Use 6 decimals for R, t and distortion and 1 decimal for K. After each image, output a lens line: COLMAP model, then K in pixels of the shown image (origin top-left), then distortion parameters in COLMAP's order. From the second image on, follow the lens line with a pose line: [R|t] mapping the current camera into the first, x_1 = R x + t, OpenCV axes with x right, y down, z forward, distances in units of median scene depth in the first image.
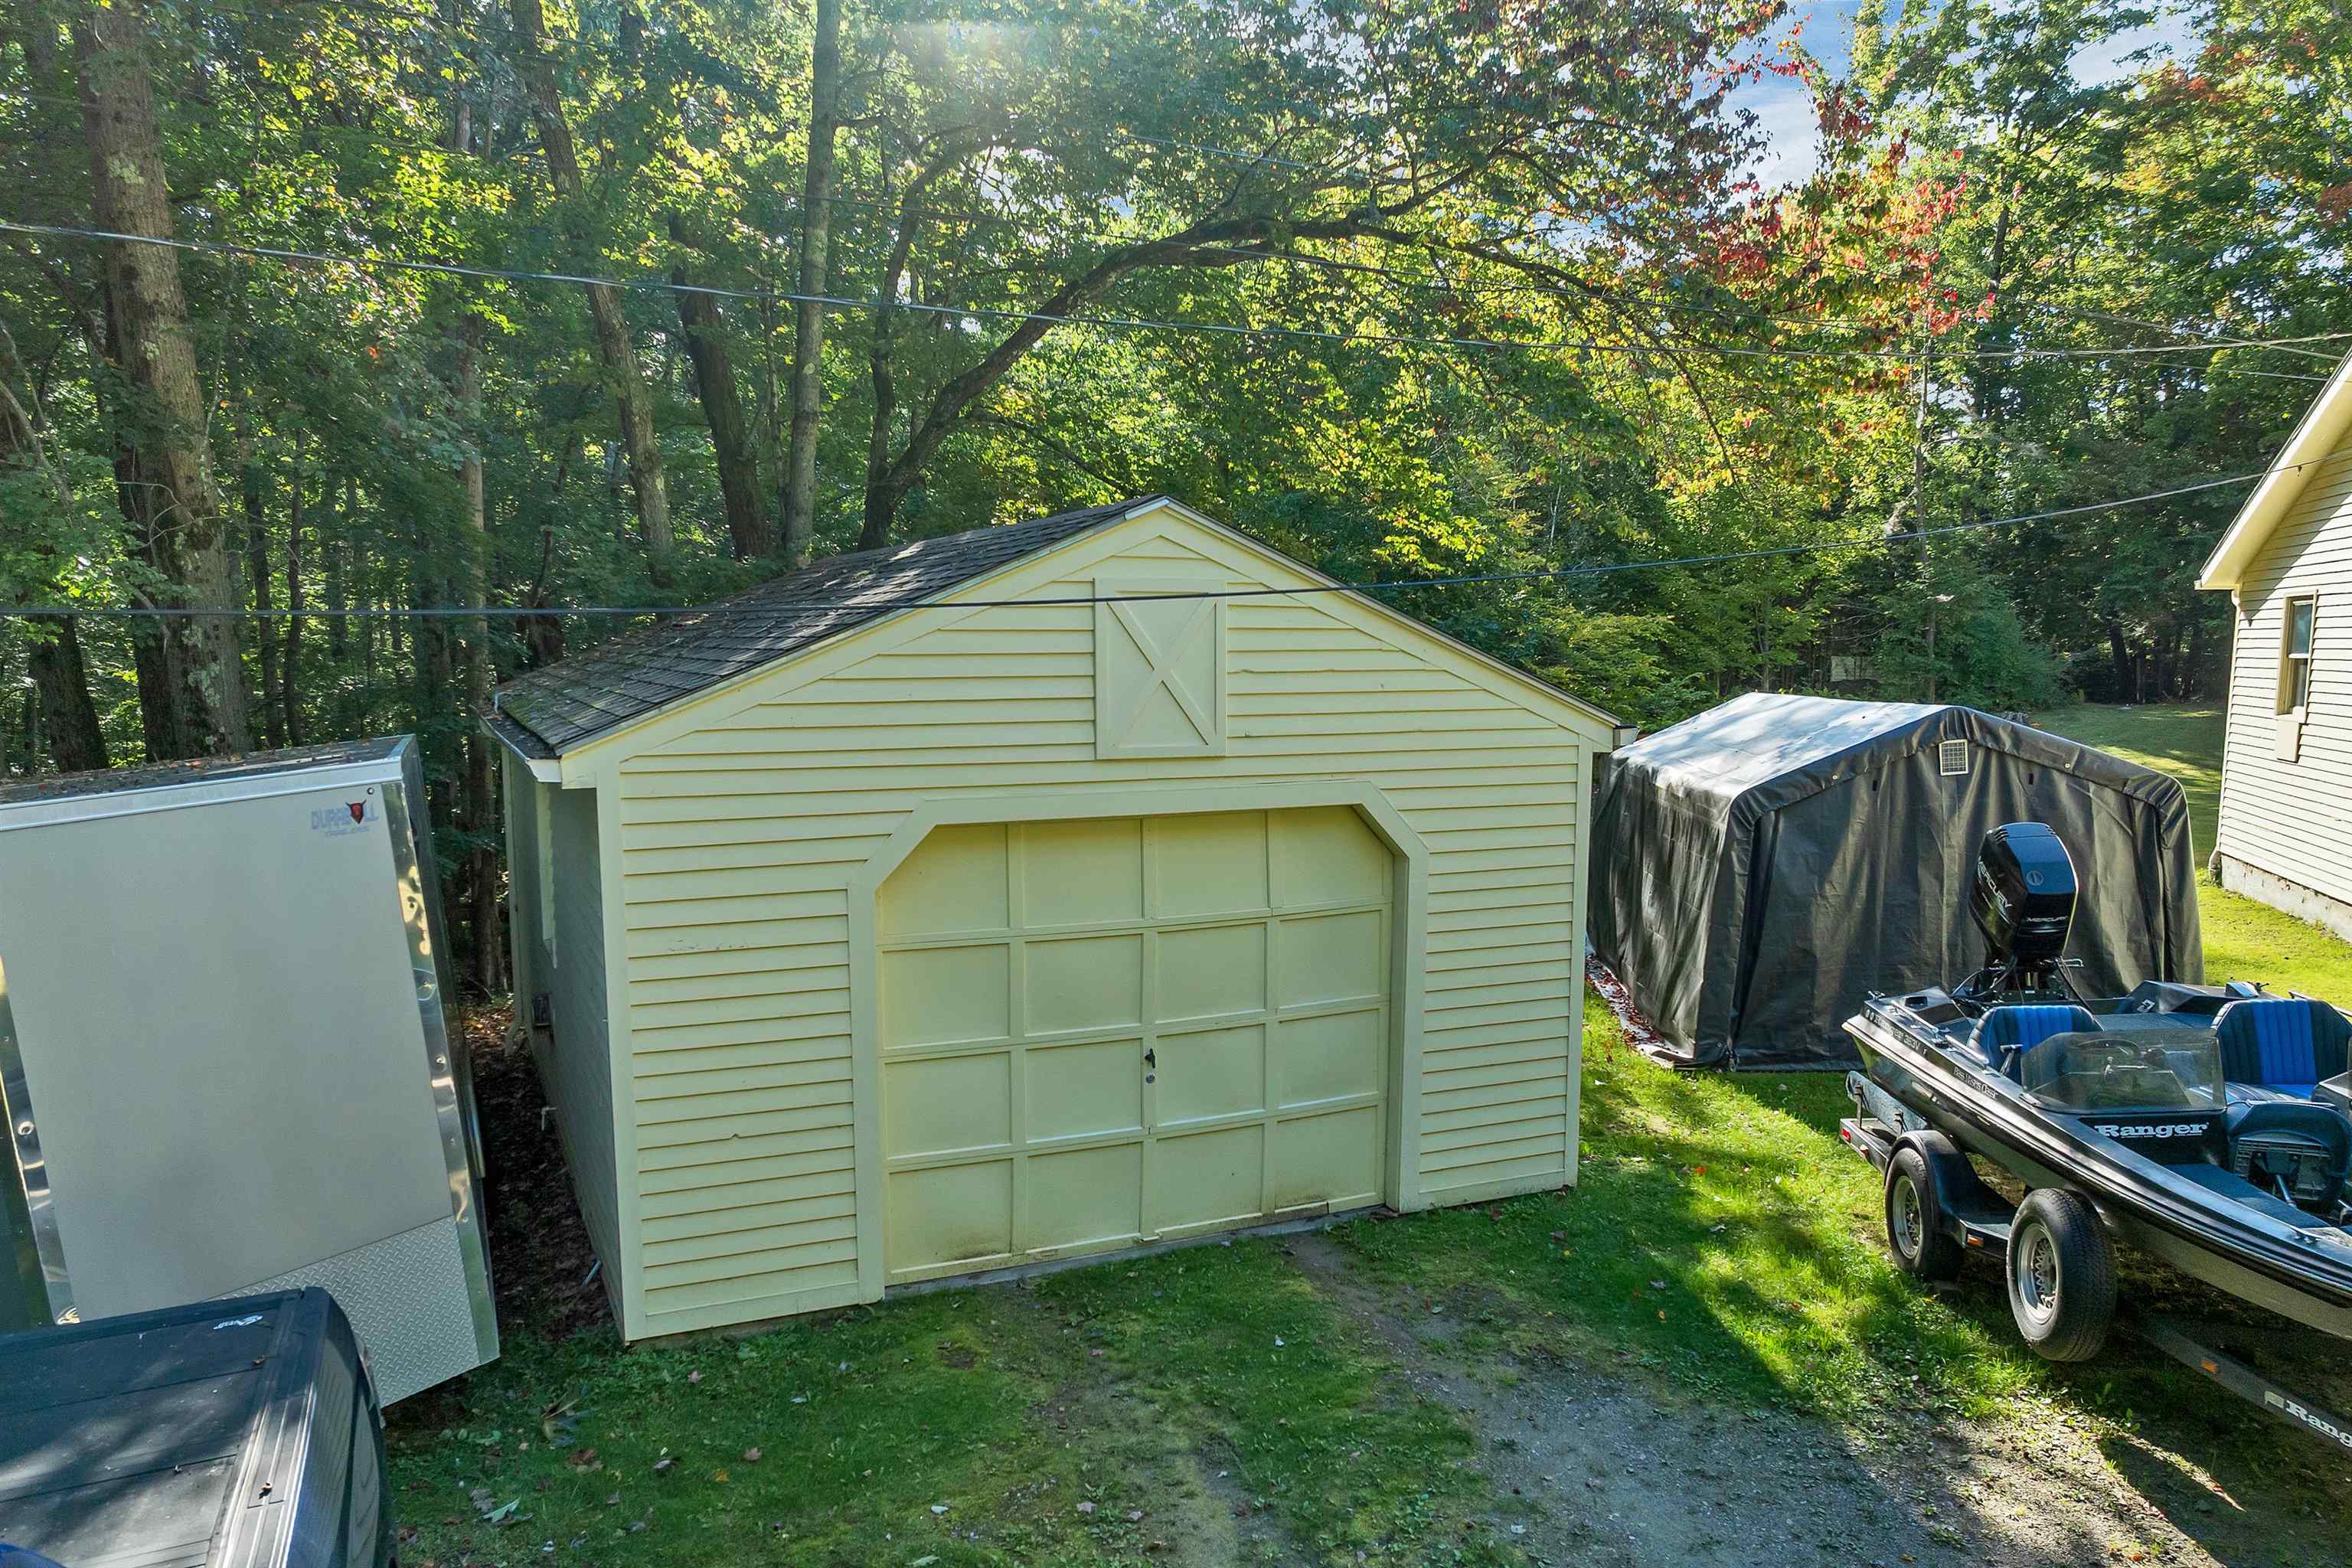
lens RADIAL K [[1703.2, 0, 1182.3], [0, 1703.2, 880.7], [0, 0, 1]] dist [-0.036987, 0.011052]
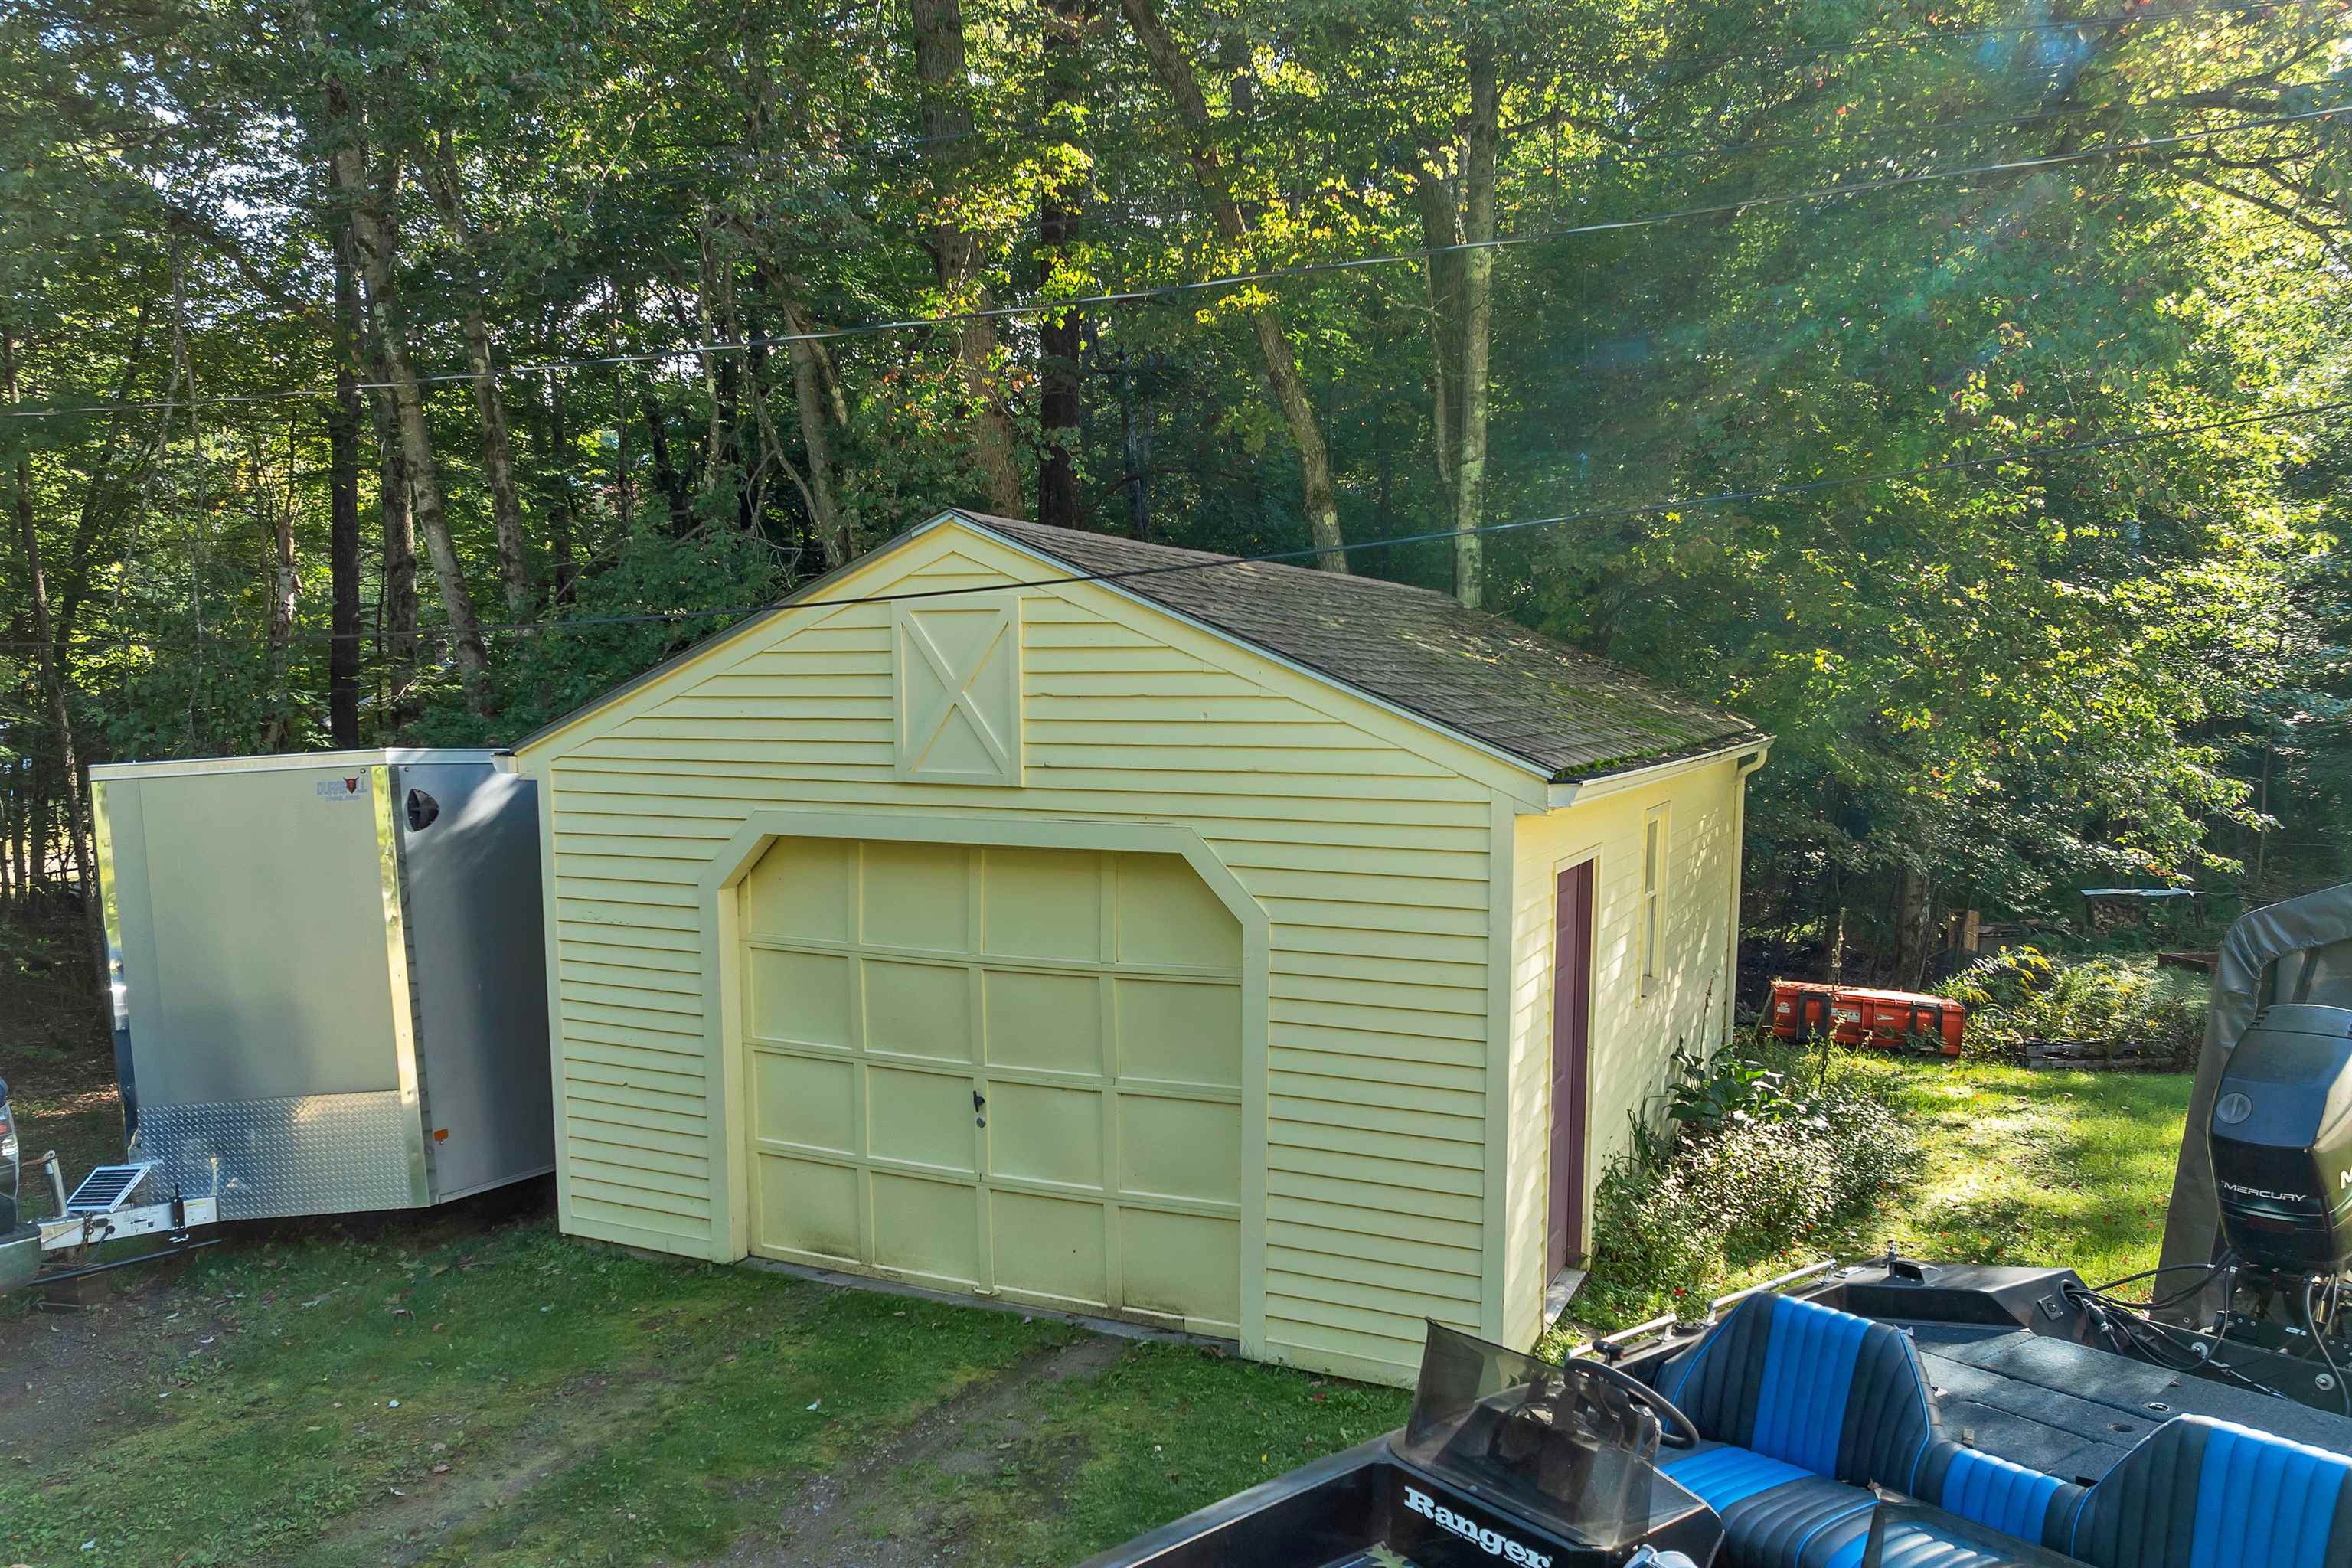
lens RADIAL K [[1712.2, 0, 1180.7], [0, 1712.2, 877.2], [0, 0, 1]] dist [-0.036723, -0.000216]
pose [[0.642964, 0.091534, -0.760407, 0.773515], [-0.107493, 0.993790, 0.028736, -0.059562], [0.758315, 0.063263, 0.648811, 0.463754]]
